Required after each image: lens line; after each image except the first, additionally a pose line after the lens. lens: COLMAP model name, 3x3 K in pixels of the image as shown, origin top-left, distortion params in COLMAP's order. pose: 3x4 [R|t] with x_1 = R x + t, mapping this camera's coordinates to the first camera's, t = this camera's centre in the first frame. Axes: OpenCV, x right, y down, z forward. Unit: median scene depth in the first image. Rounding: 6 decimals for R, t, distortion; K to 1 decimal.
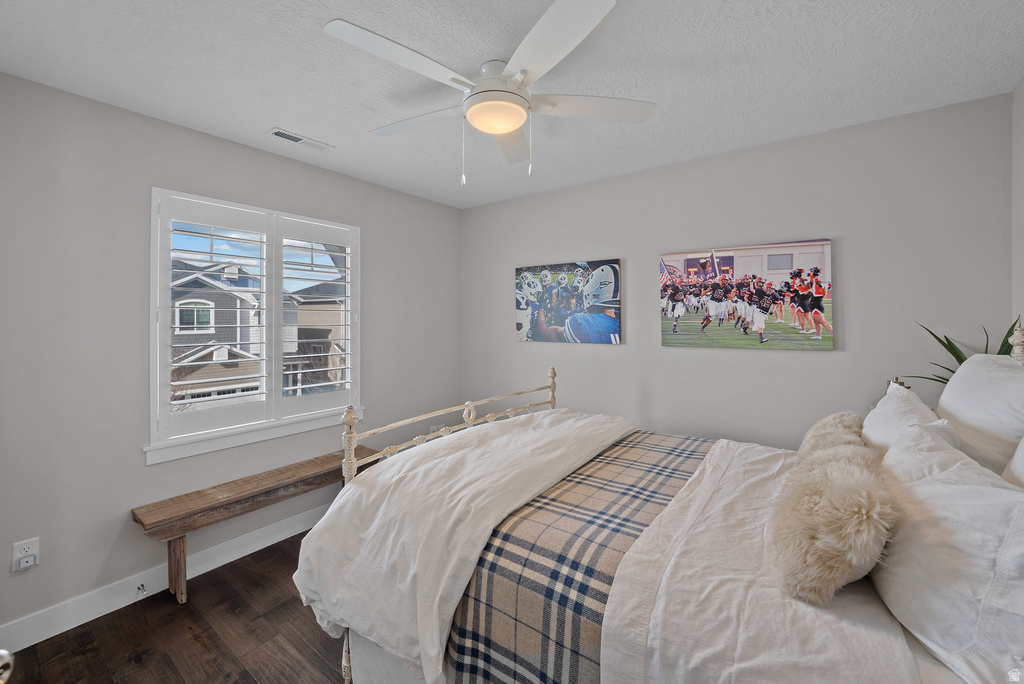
lens RADIAL K [[405.1, 0, 514.1], [0, 405.1, 310.2], [0, 0, 1]] dist [0.000078, -0.000006]
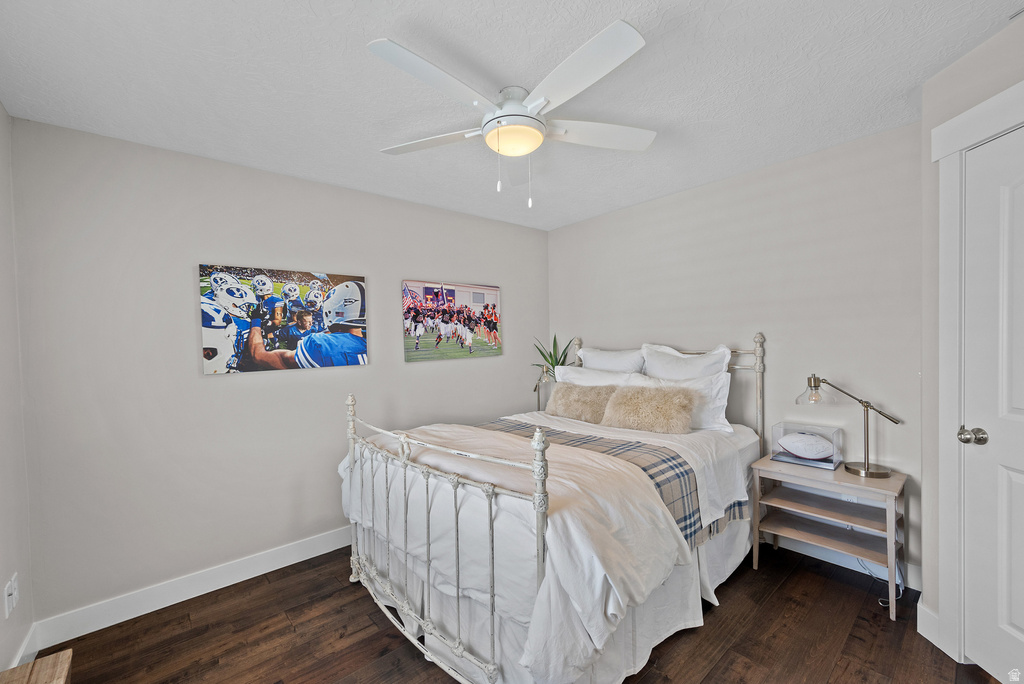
lens RADIAL K [[412.4, 0, 513.9], [0, 412.4, 339.5], [0, 0, 1]] dist [-0.000344, 0.000156]
pose [[0.227320, -0.008281, 0.973785, -0.625614], [0.004889, 0.999961, 0.007362, 0.018035], [-0.973808, 0.003087, 0.227352, 0.422943]]
